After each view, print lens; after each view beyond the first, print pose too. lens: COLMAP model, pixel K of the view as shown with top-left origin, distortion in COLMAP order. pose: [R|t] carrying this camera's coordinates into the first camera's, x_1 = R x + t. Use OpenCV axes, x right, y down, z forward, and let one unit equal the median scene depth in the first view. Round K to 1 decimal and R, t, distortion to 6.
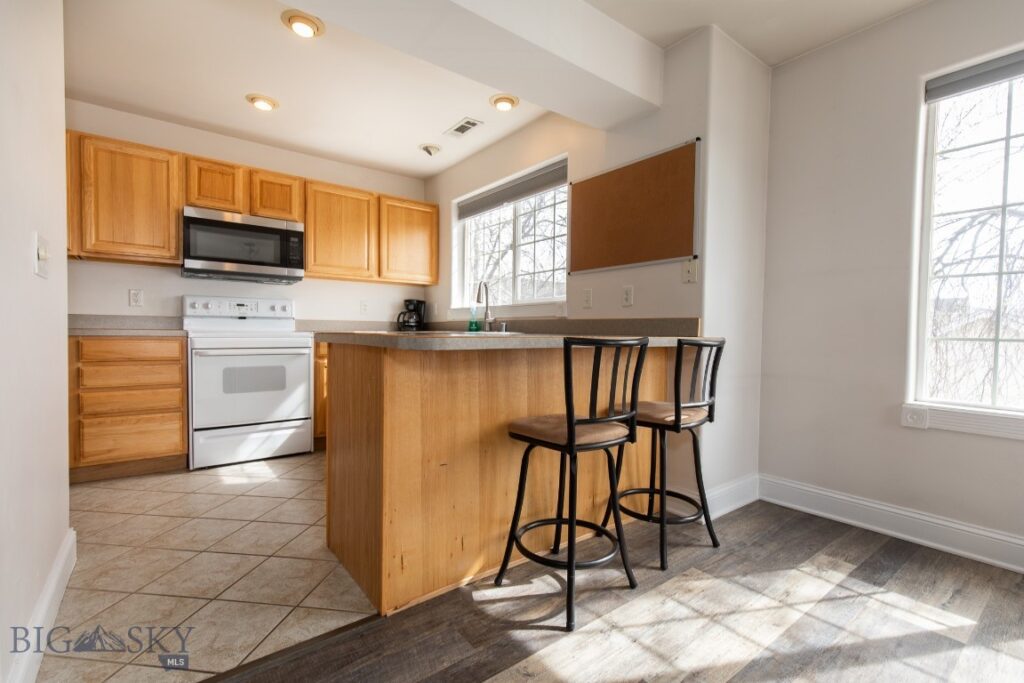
lens RADIAL K [[464.5, 0, 512.4], [0, 464.5, 344.1], [0, 0, 1]] dist [-0.001345, -0.001217]
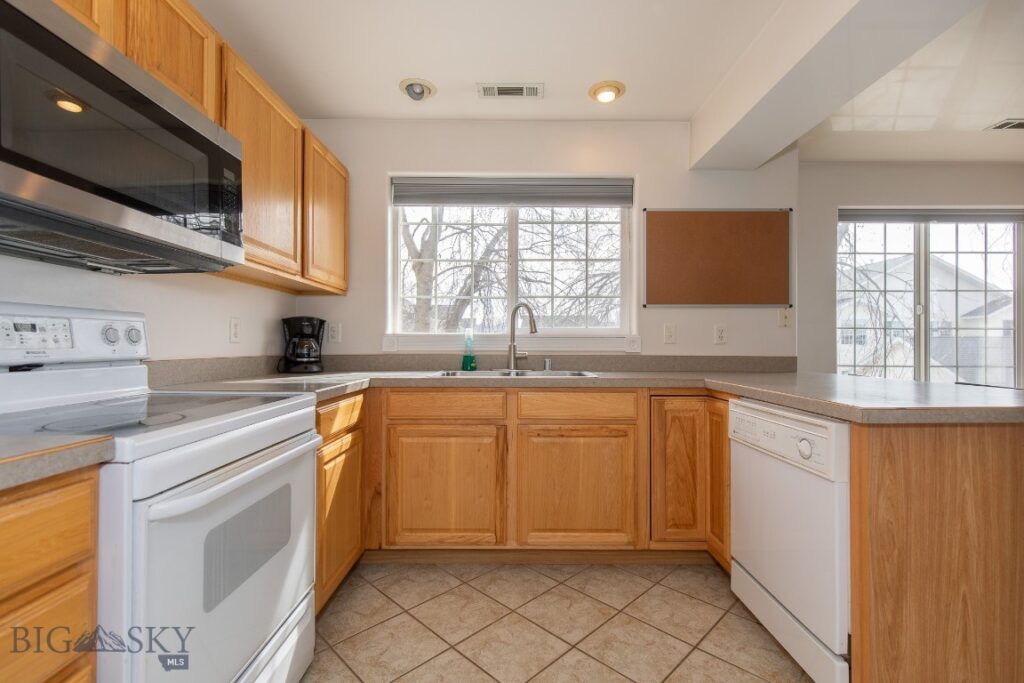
lens RADIAL K [[457.6, 0, 512.0], [0, 457.6, 341.5], [0, 0, 1]] dist [0.002294, -0.000077]
pose [[0.610448, -0.004699, 0.792042, -0.866273], [0.025232, 0.999590, -0.013517, -0.085092], [-0.791654, 0.028236, 0.610317, 0.742020]]
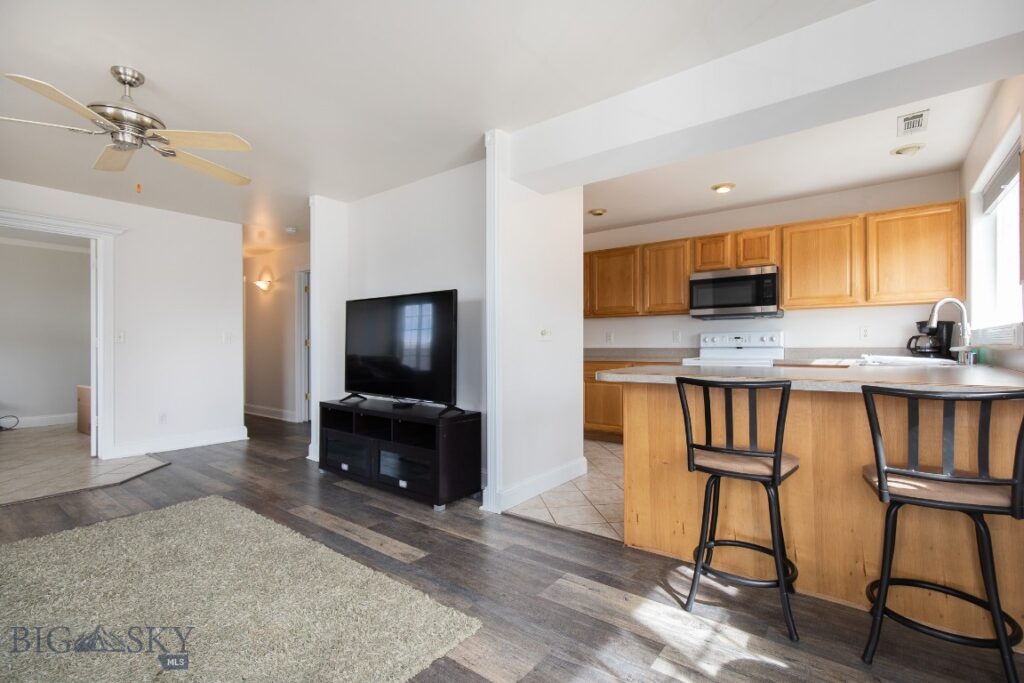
lens RADIAL K [[464.5, 0, 512.4], [0, 464.5, 344.1], [0, 0, 1]] dist [-0.001345, -0.001217]
pose [[0.247421, -0.017836, -0.968744, 0.683620], [-0.016287, 0.999613, -0.022564, -0.038810], [0.968771, 0.021360, 0.247035, 0.116425]]
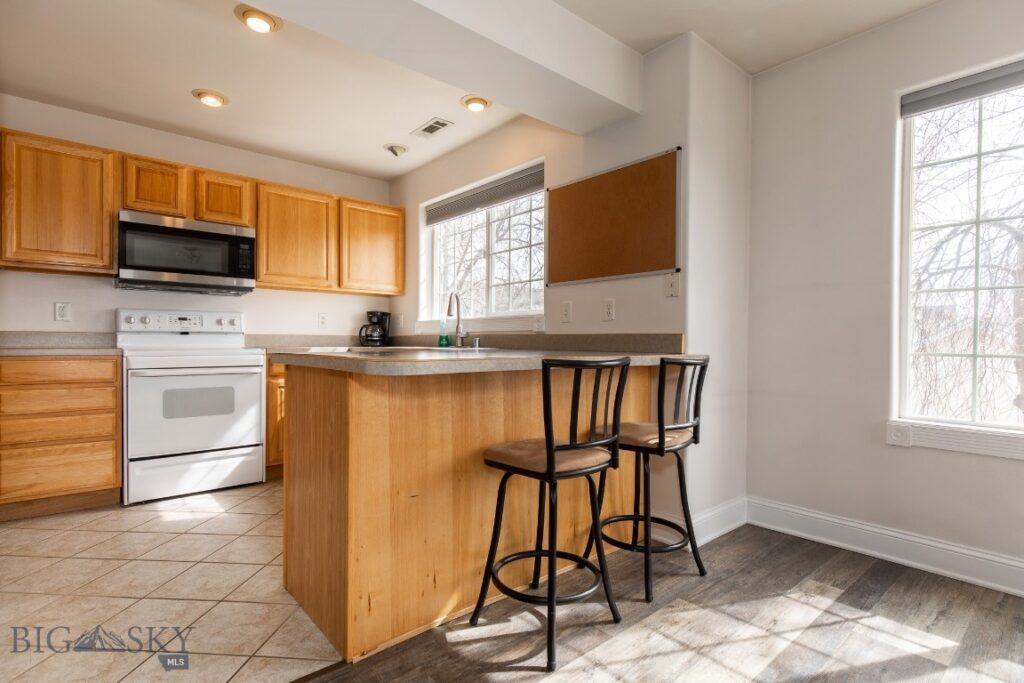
lens RADIAL K [[510.8, 0, 514.7], [0, 510.8, 344.6], [0, 0, 1]] dist [-0.010534, 0.001340]
pose [[0.998339, -0.005977, 0.057303, -0.002585], [0.007200, 0.999750, -0.021152, -0.012676], [-0.057162, 0.021529, 0.998133, -0.022464]]
